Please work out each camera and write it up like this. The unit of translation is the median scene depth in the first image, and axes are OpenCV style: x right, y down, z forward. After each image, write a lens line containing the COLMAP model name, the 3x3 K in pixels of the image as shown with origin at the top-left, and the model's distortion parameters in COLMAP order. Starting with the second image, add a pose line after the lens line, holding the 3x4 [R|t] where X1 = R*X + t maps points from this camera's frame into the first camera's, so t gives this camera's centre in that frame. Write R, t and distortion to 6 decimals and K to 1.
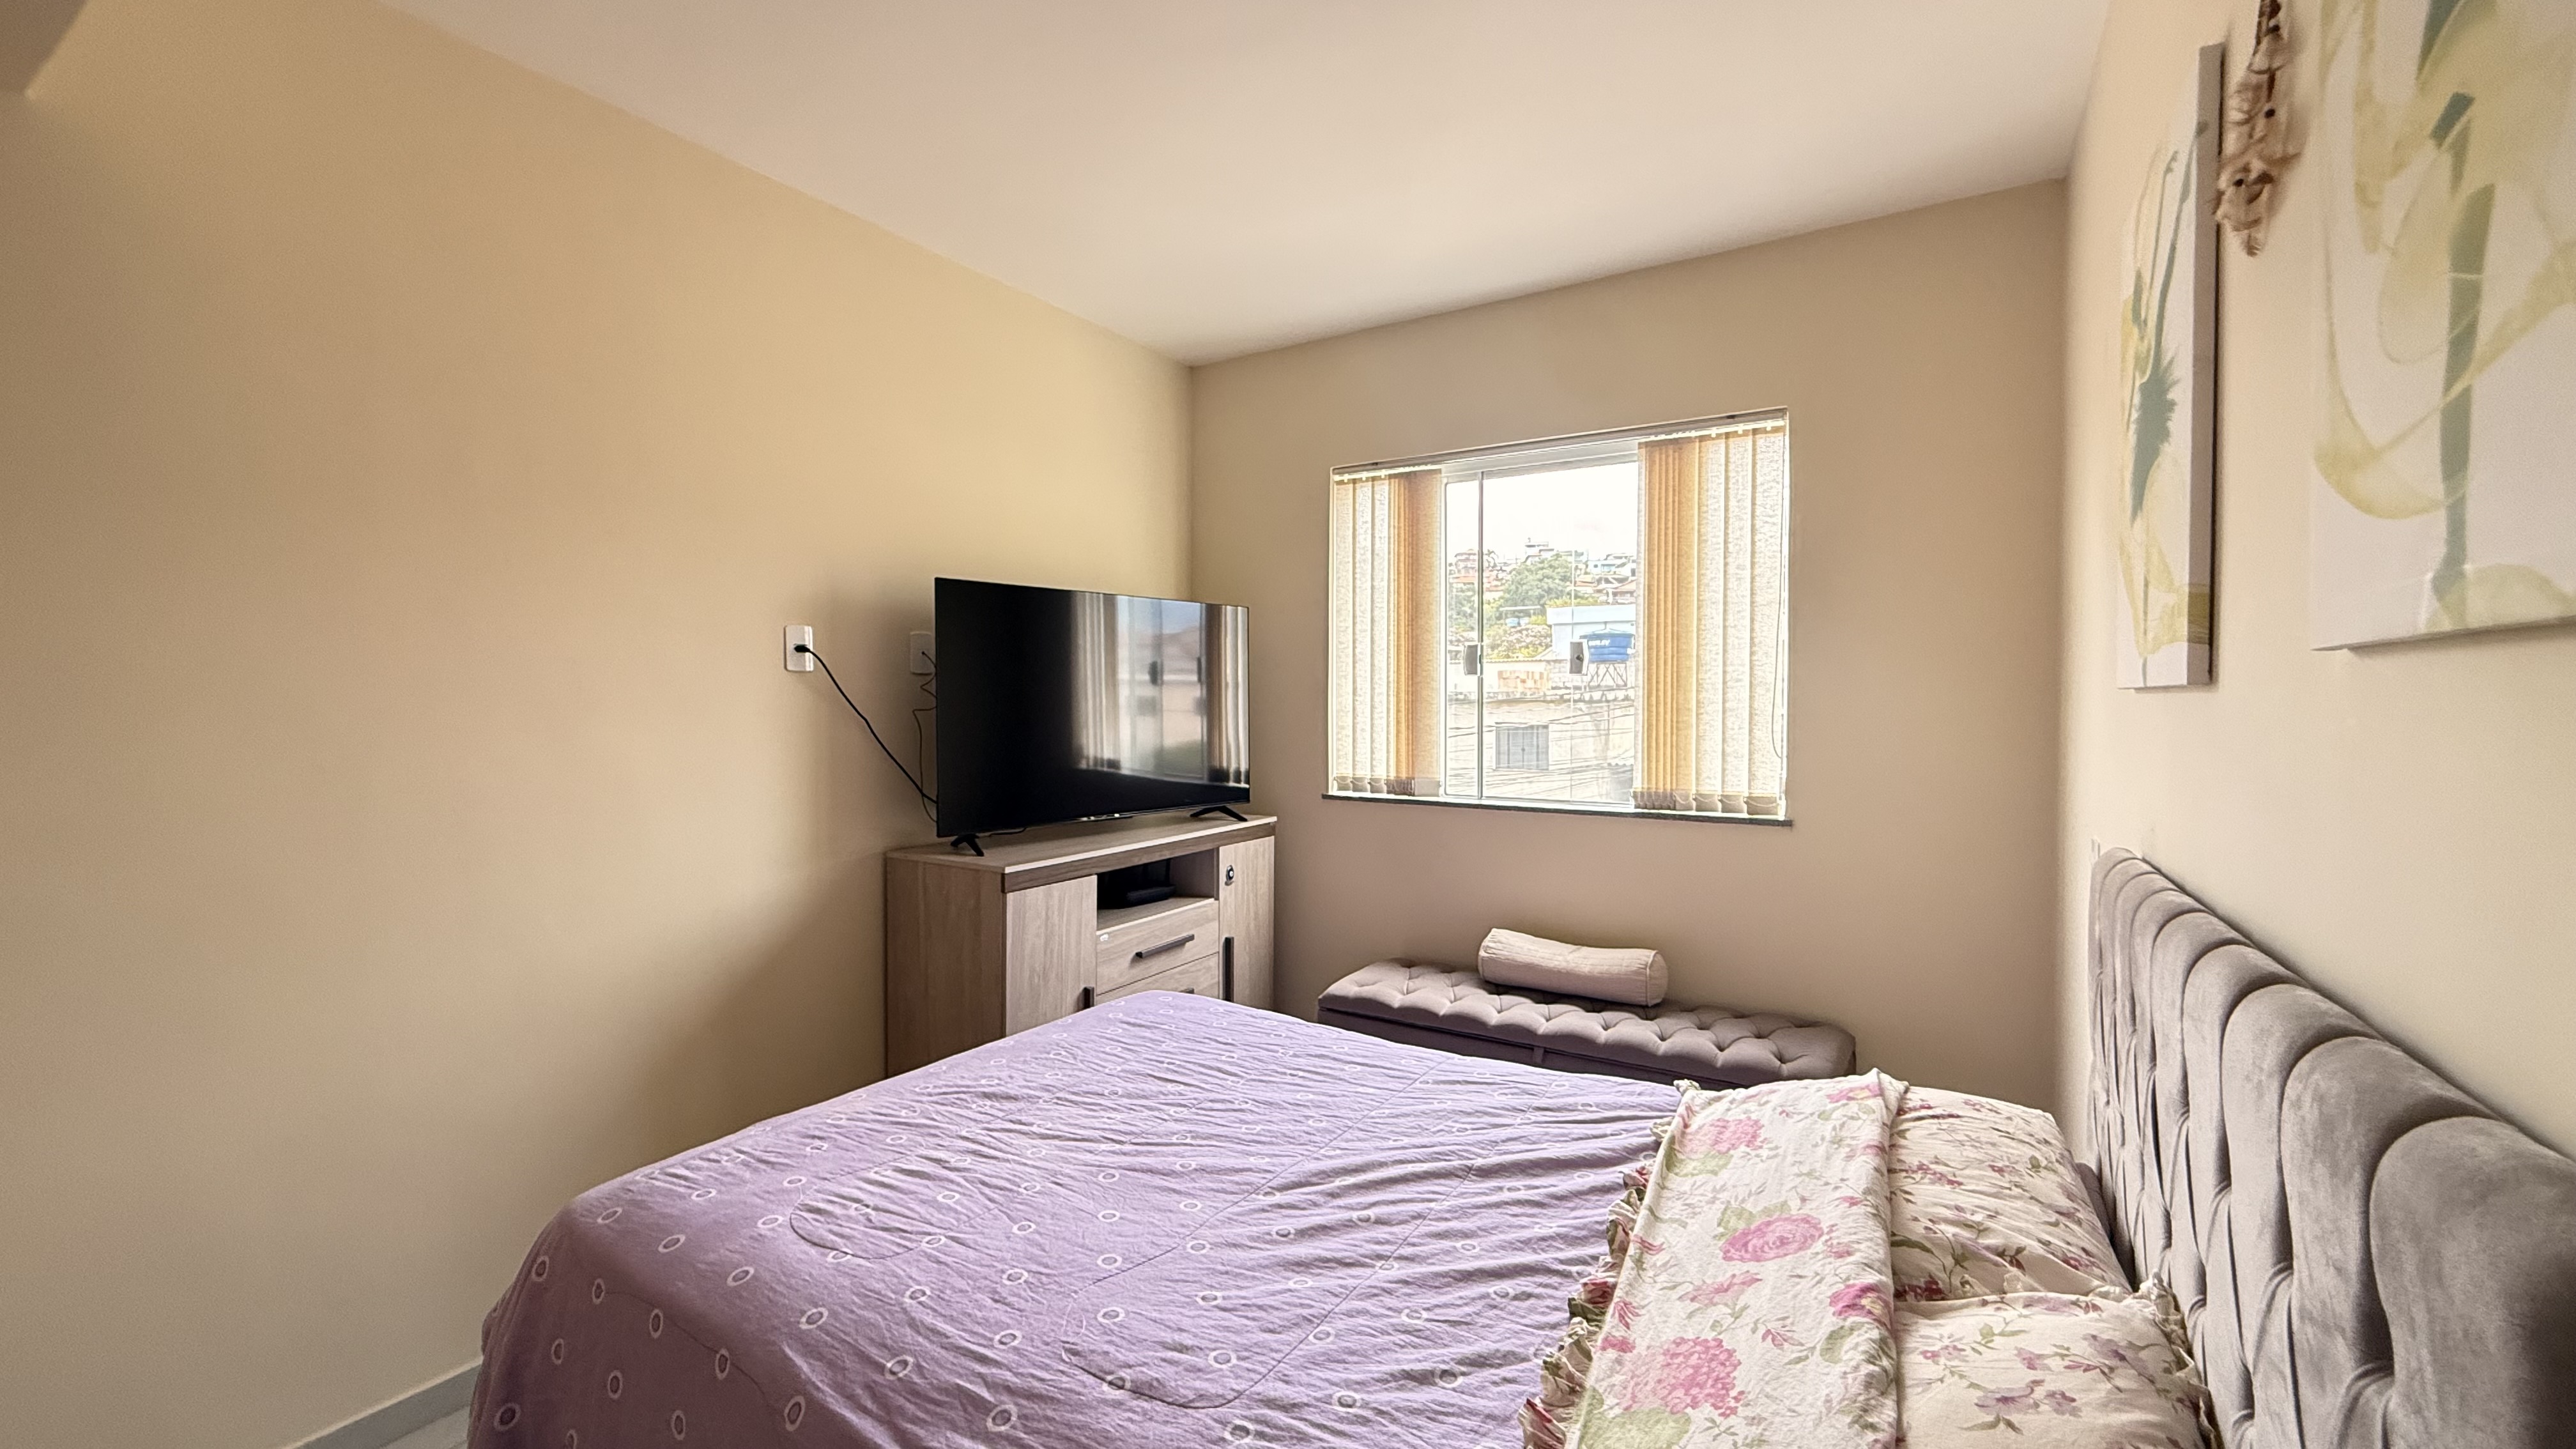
lens RADIAL K [[1023.2, 0, 1280.3], [0, 1023.2, 725.4], [0, 0, 1]] dist [0.000950, 0.000218]
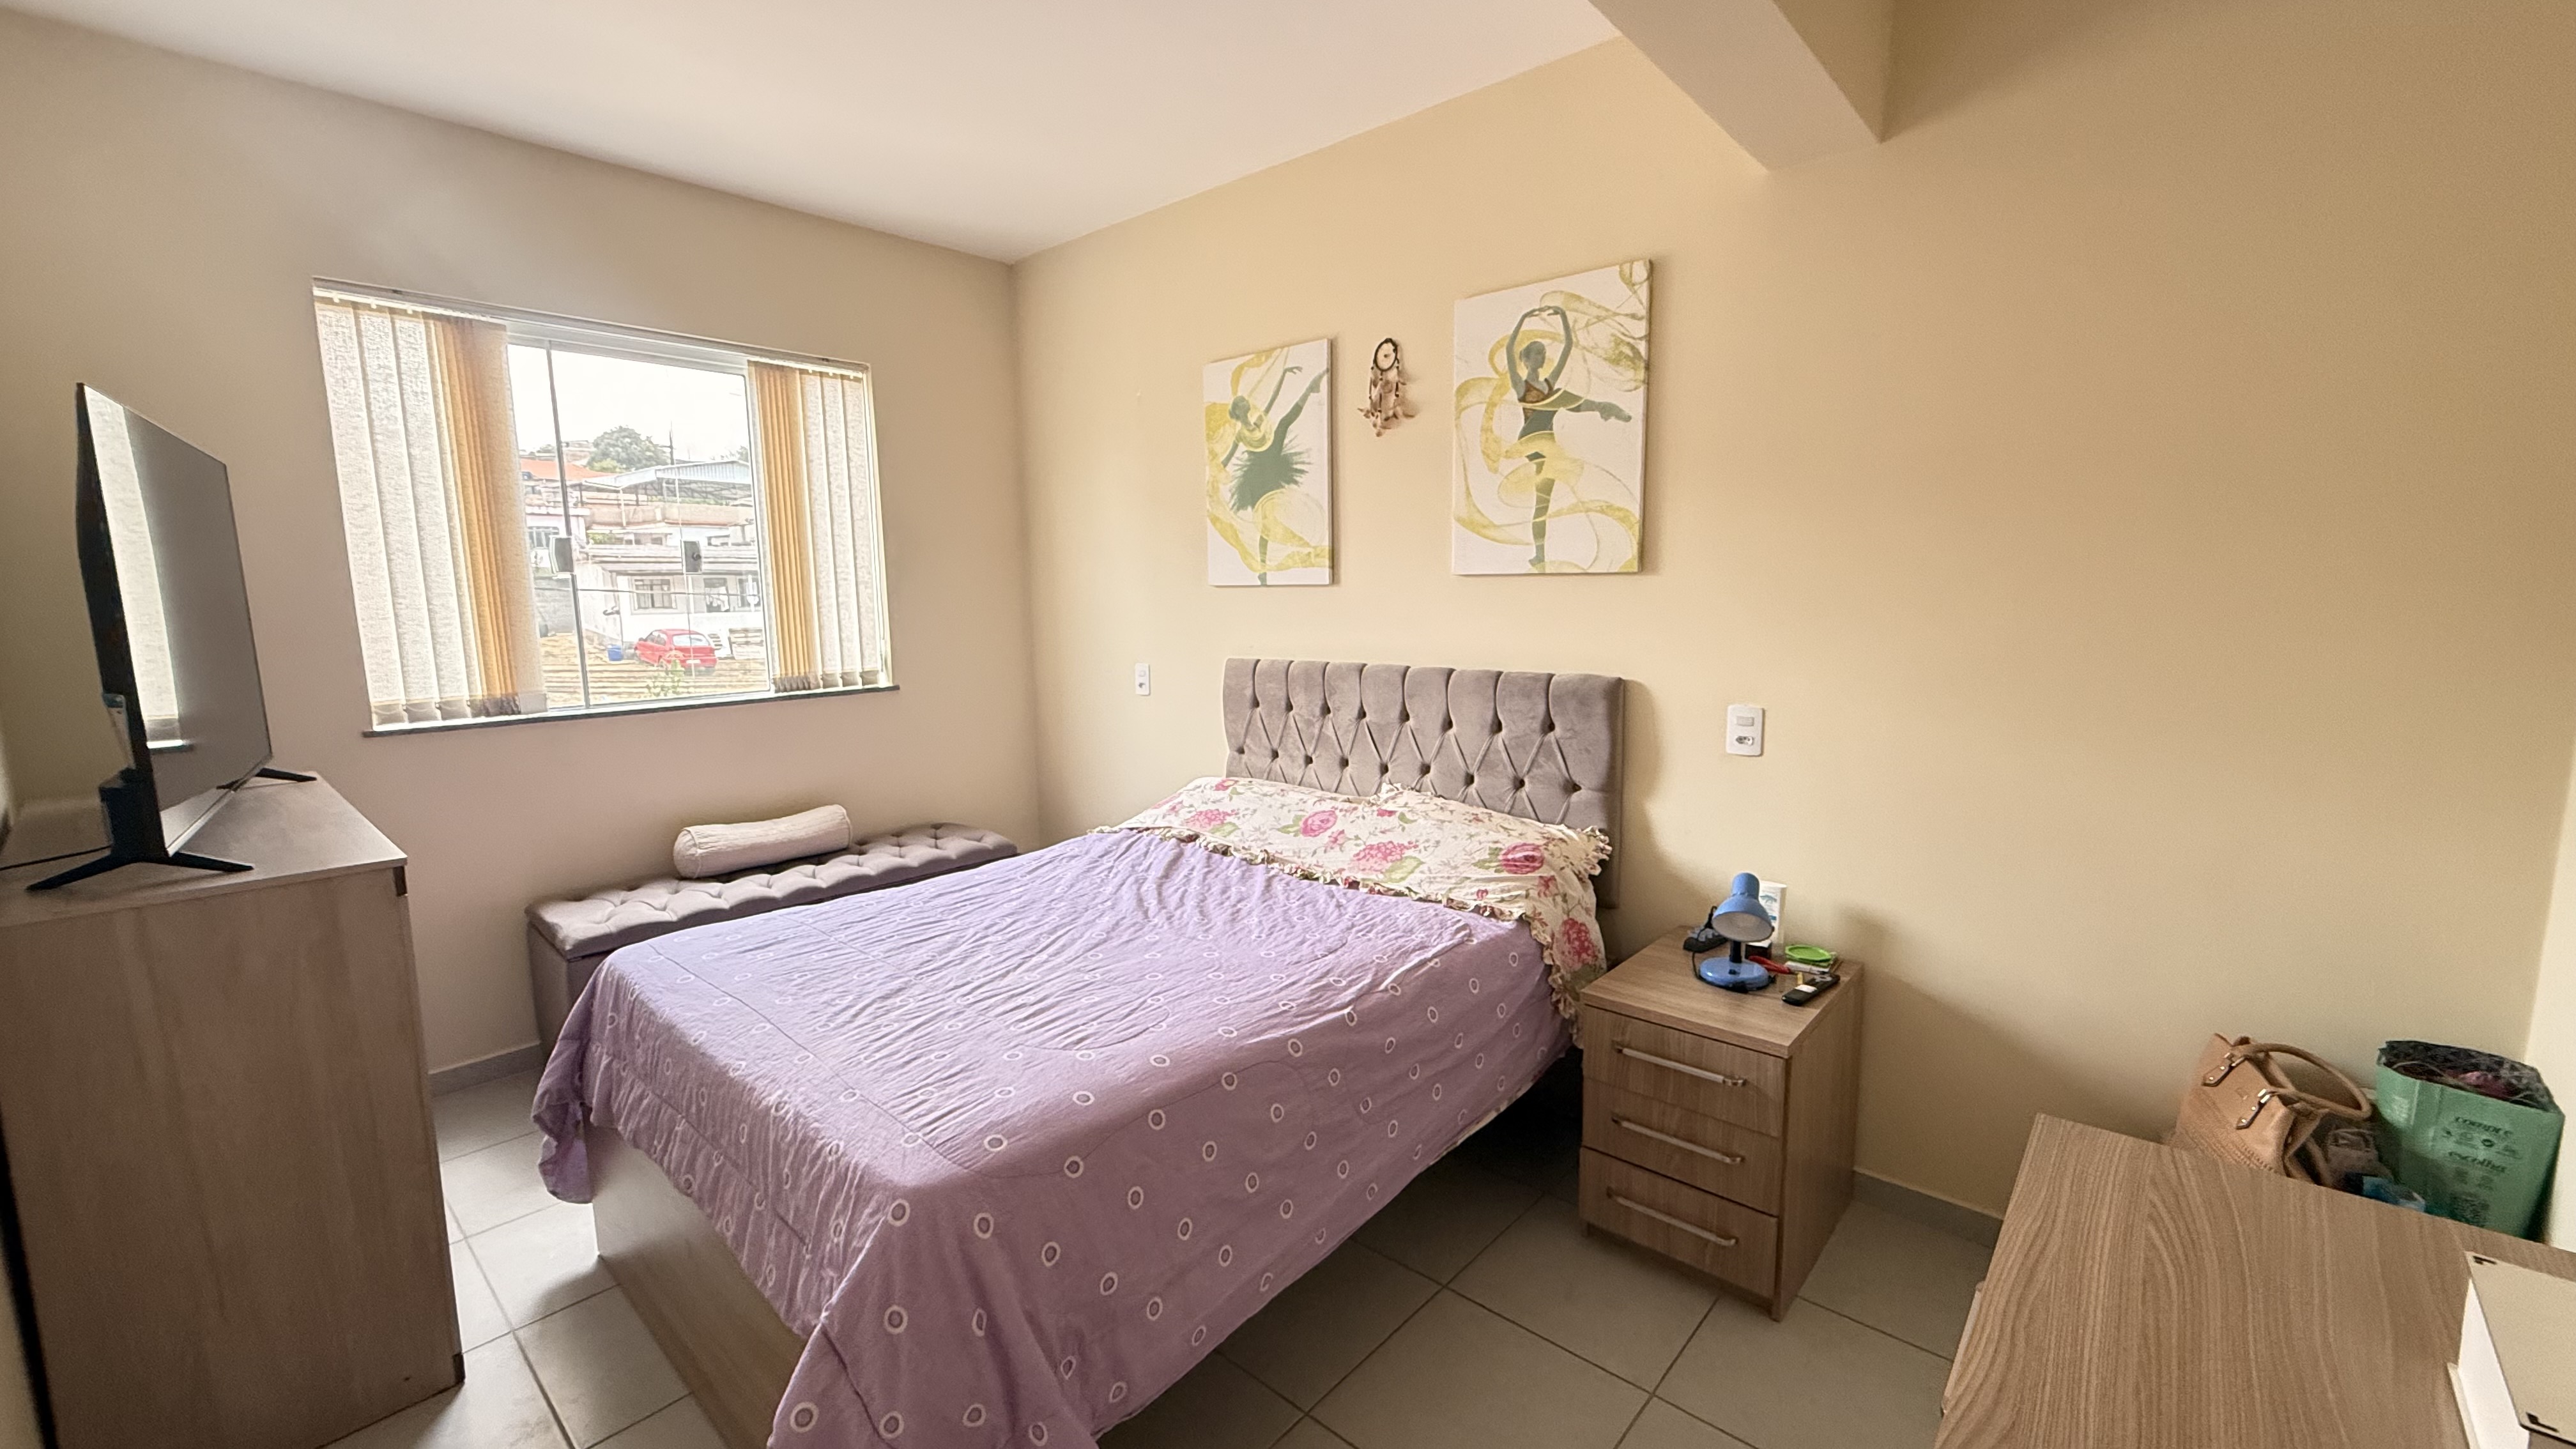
lens RADIAL K [[1023.2, 0, 1280.3], [0, 1023.2, 725.4], [0, 0, 1]] dist [0.000950, 0.000218]
pose [[0.171052, -0.136721, 0.975730, -0.698267], [0.037437, 0.990512, 0.132229, -0.013206], [-0.984550, 0.013910, 0.174548, 0.262157]]
